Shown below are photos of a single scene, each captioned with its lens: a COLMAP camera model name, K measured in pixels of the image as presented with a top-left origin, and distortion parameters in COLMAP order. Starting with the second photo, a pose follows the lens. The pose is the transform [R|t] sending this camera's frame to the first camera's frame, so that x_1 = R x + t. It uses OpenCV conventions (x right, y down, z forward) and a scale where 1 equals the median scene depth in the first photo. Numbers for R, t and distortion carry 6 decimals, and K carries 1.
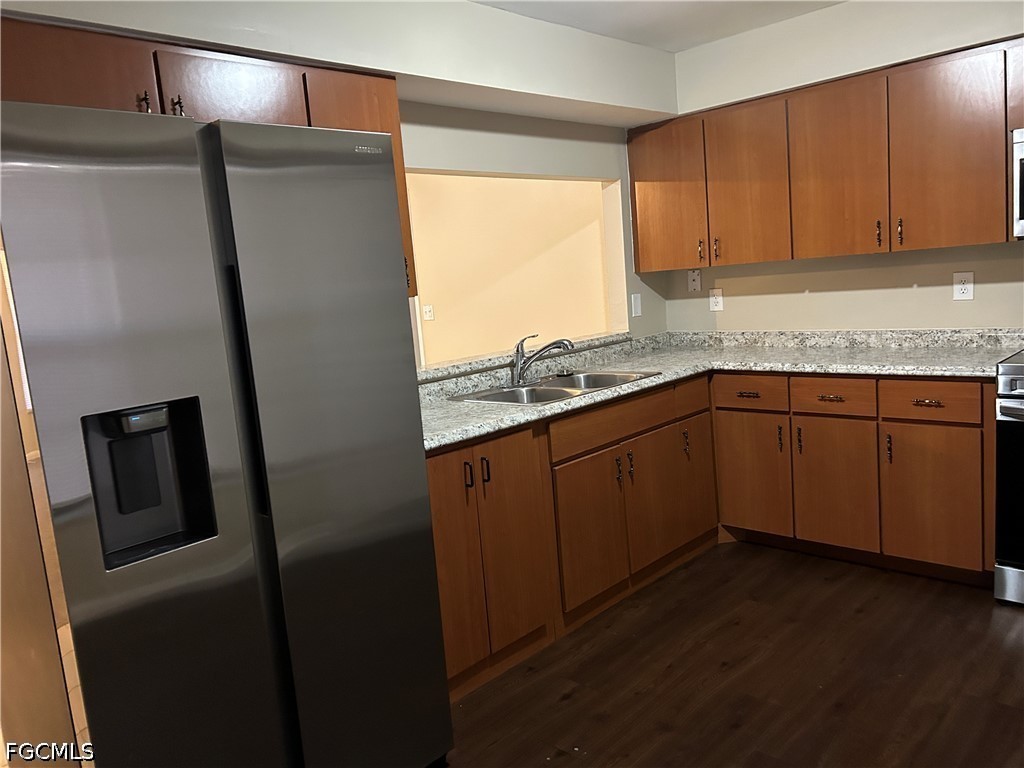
lens RADIAL K [[772.8, 0, 504.8], [0, 772.8, 383.9], [0, 0, 1]] dist [0.051647, -0.051915]
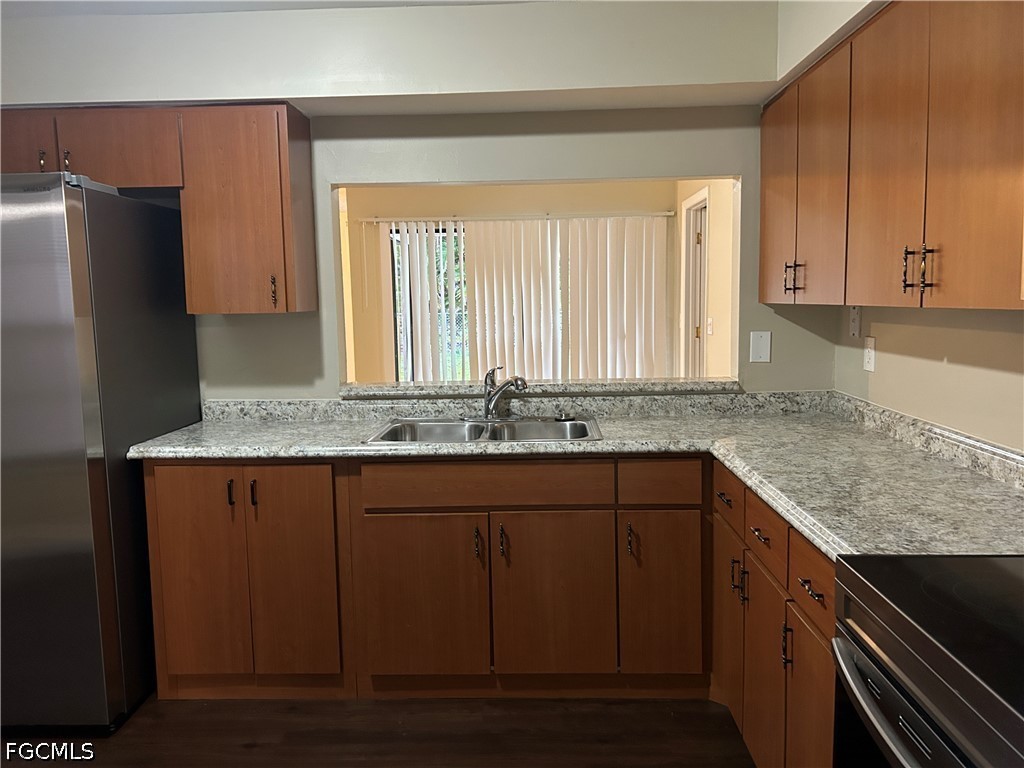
lens RADIAL K [[772.8, 0, 506.9], [0, 772.8, 377.4], [0, 0, 1]] dist [0.051647, -0.051915]
pose [[0.668701, 0.150964, -0.728045, 0.683245], [-0.140076, 0.987216, 0.076046, -0.119472], [0.730218, 0.051130, 0.681299, 0.412914]]
